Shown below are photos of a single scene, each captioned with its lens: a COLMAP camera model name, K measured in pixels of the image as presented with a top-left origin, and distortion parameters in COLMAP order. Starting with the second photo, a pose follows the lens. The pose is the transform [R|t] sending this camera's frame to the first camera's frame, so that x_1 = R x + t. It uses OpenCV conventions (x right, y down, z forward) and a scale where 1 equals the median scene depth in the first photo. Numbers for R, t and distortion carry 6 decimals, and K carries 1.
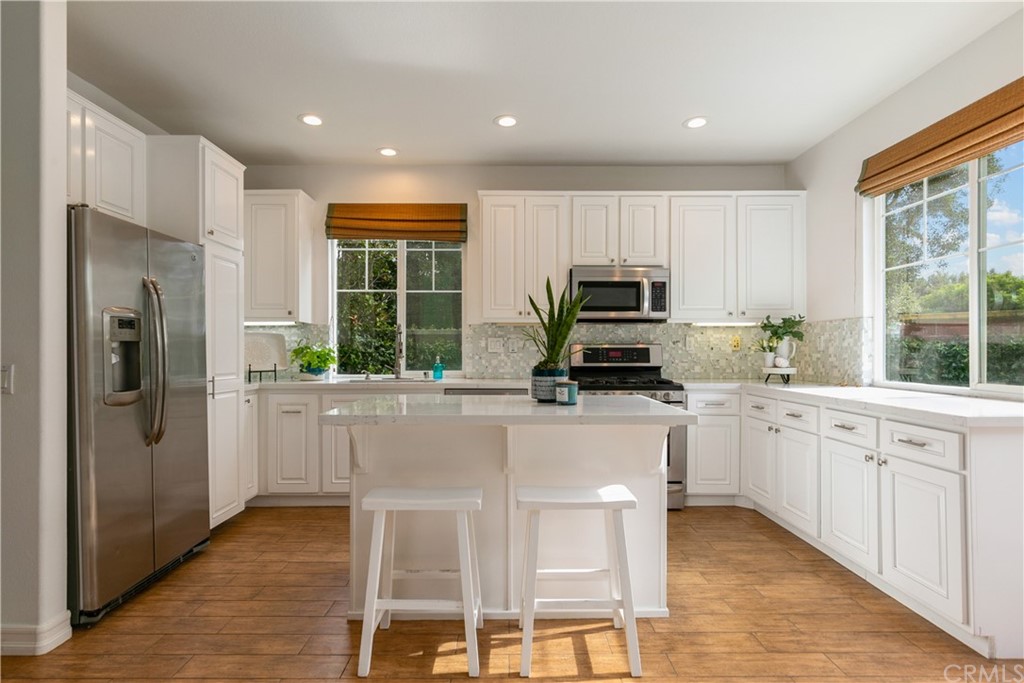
lens RADIAL K [[485.4, 0, 514.0], [0, 485.4, 338.0], [0, 0, 1]] dist [0.001048, 0.000455]
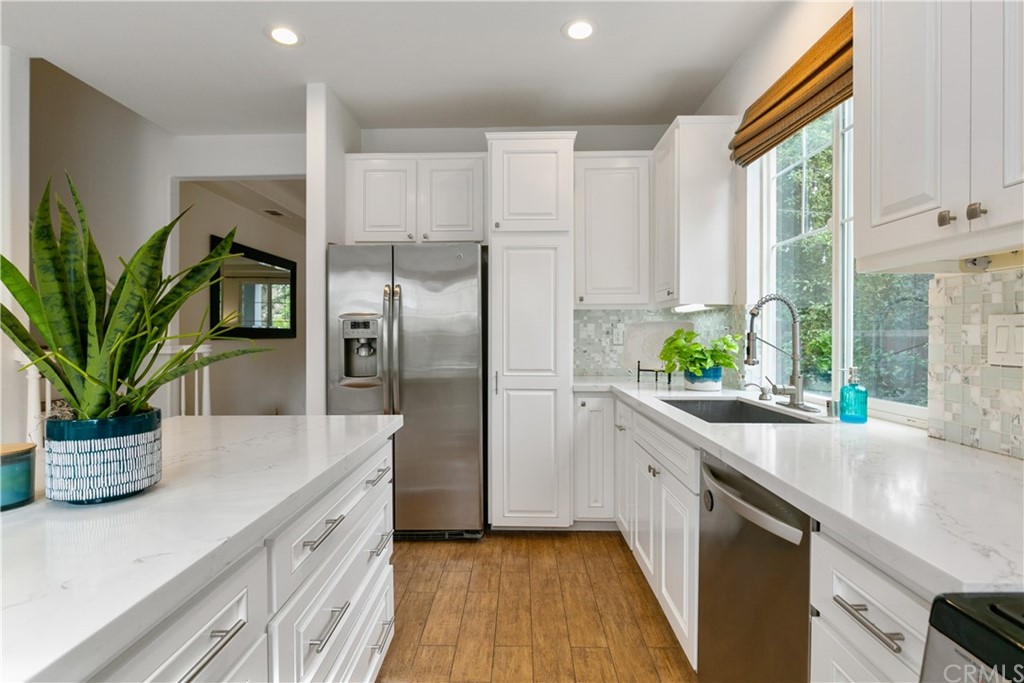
lens RADIAL K [[485.4, 0, 514.0], [0, 485.4, 338.0], [0, 0, 1]] dist [0.001048, 0.000455]
pose [[-0.001674, 0.007219, -0.999973, 0.321674], [0.027500, 0.999596, 0.007170, 0.004254], [0.999620, -0.027487, -0.001872, 0.923396]]
